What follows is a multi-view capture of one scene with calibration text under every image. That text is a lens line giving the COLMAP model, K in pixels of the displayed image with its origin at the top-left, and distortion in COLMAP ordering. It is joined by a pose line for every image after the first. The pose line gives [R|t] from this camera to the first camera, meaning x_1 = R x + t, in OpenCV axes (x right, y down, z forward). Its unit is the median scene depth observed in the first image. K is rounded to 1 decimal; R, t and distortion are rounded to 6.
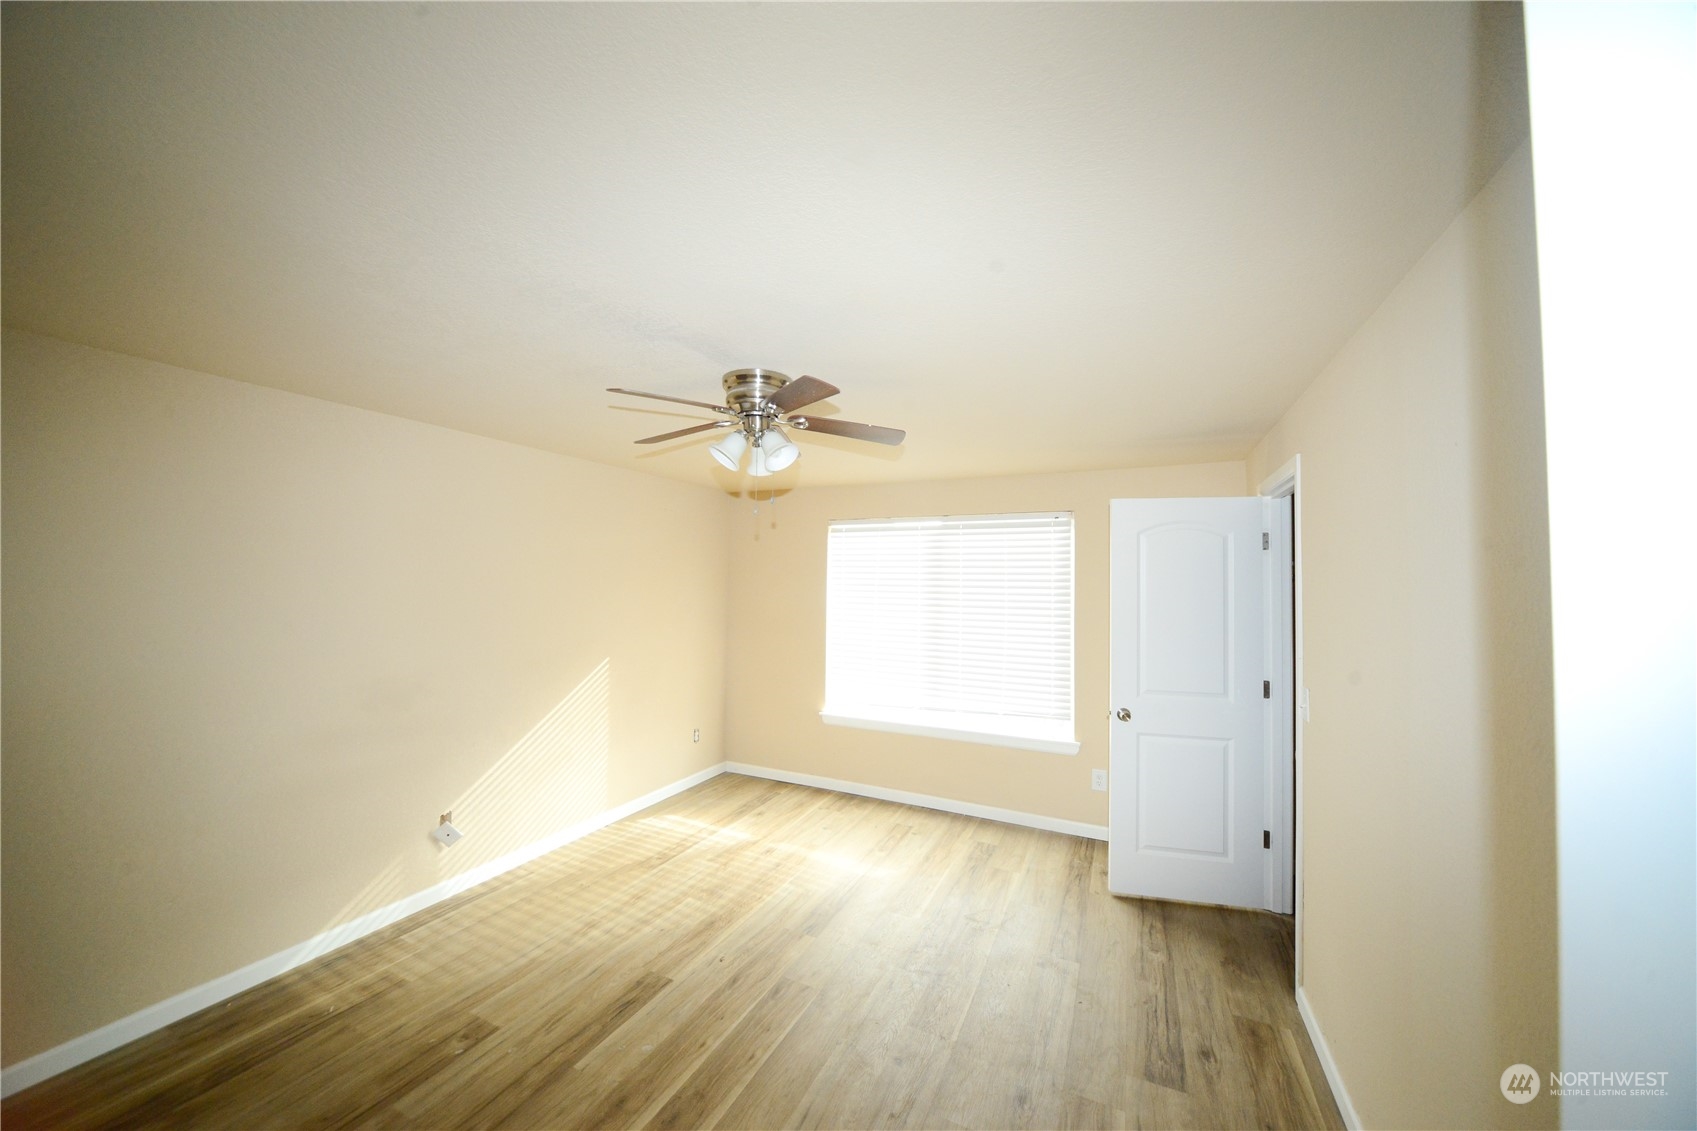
lens RADIAL K [[596.1, 0, 841.2], [0, 596.1, 566.7], [0, 0, 1]] dist [-0.019099, 0.003721]
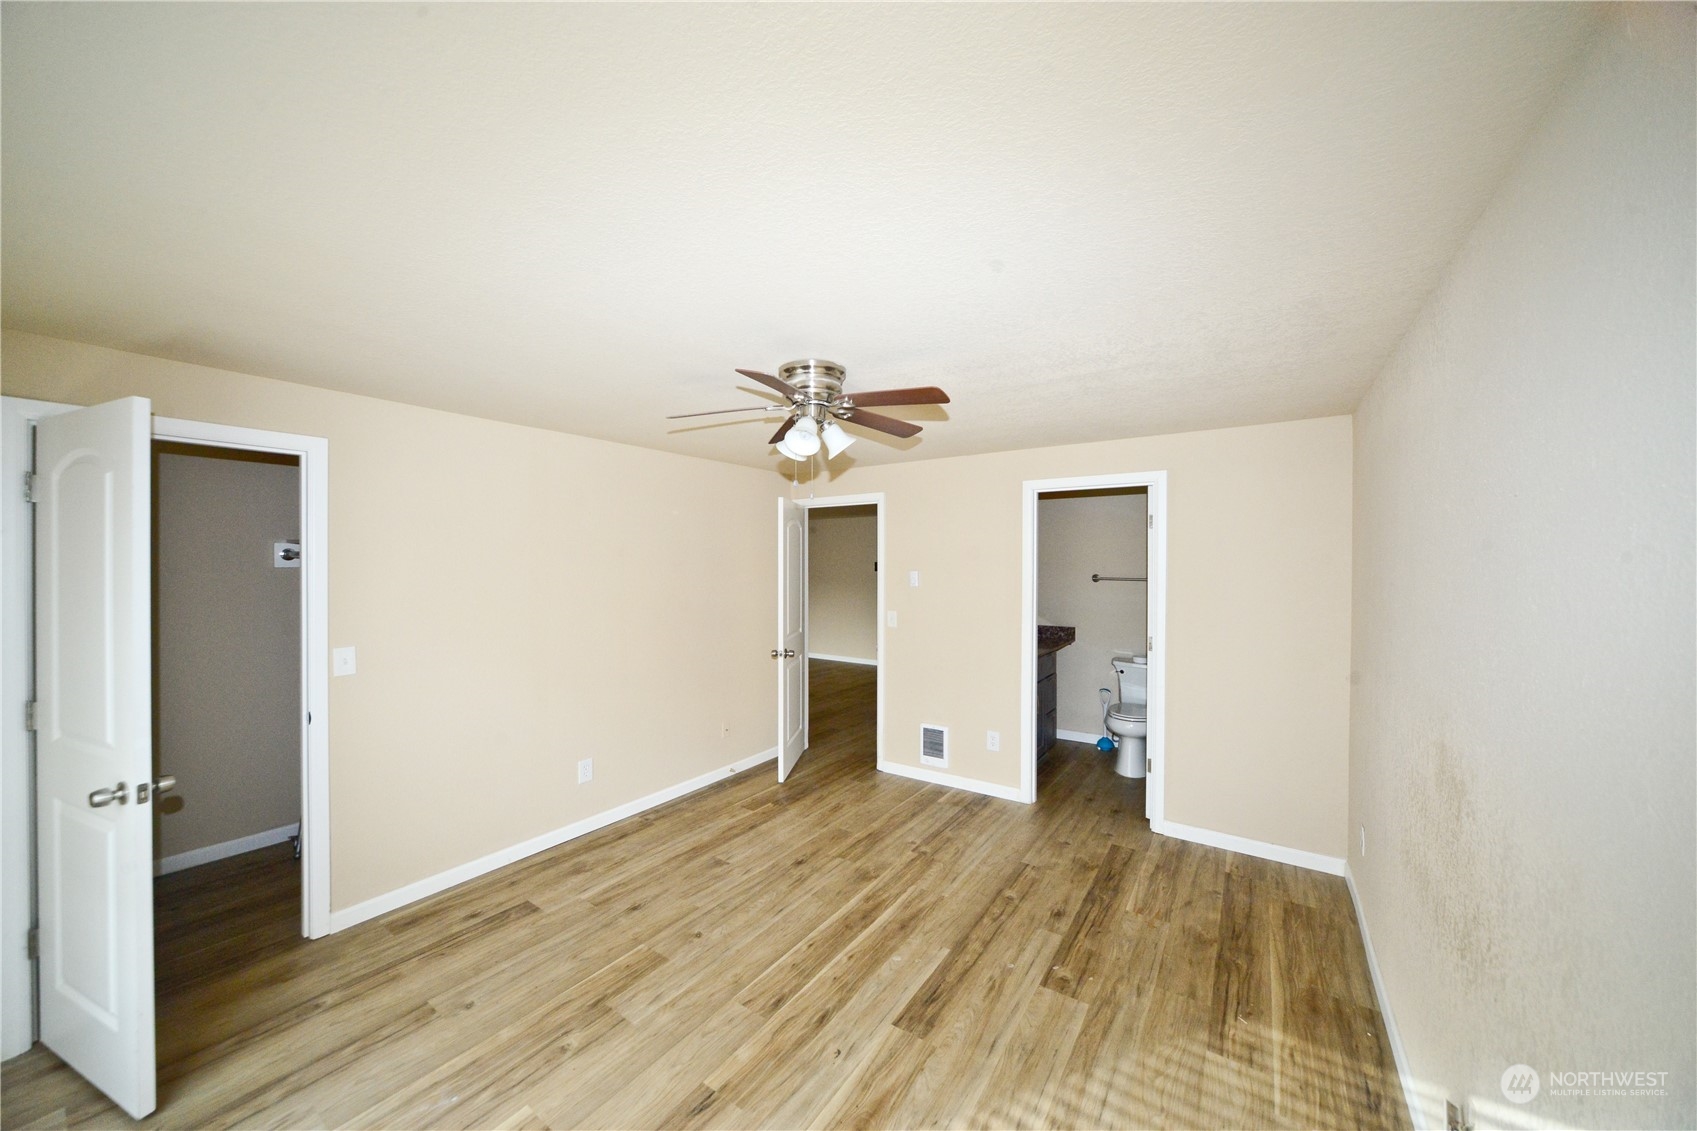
lens RADIAL K [[599.9, 0, 842.7], [0, 599.9, 565.3], [0, 0, 1]] dist [-0.007612, 0.000521]
pose [[-0.987378, -0.014711, 0.157697, -0.336943], [-0.018650, 0.999549, -0.023531, 0.050360], [-0.157280, -0.026175, -0.987207, 1.869157]]
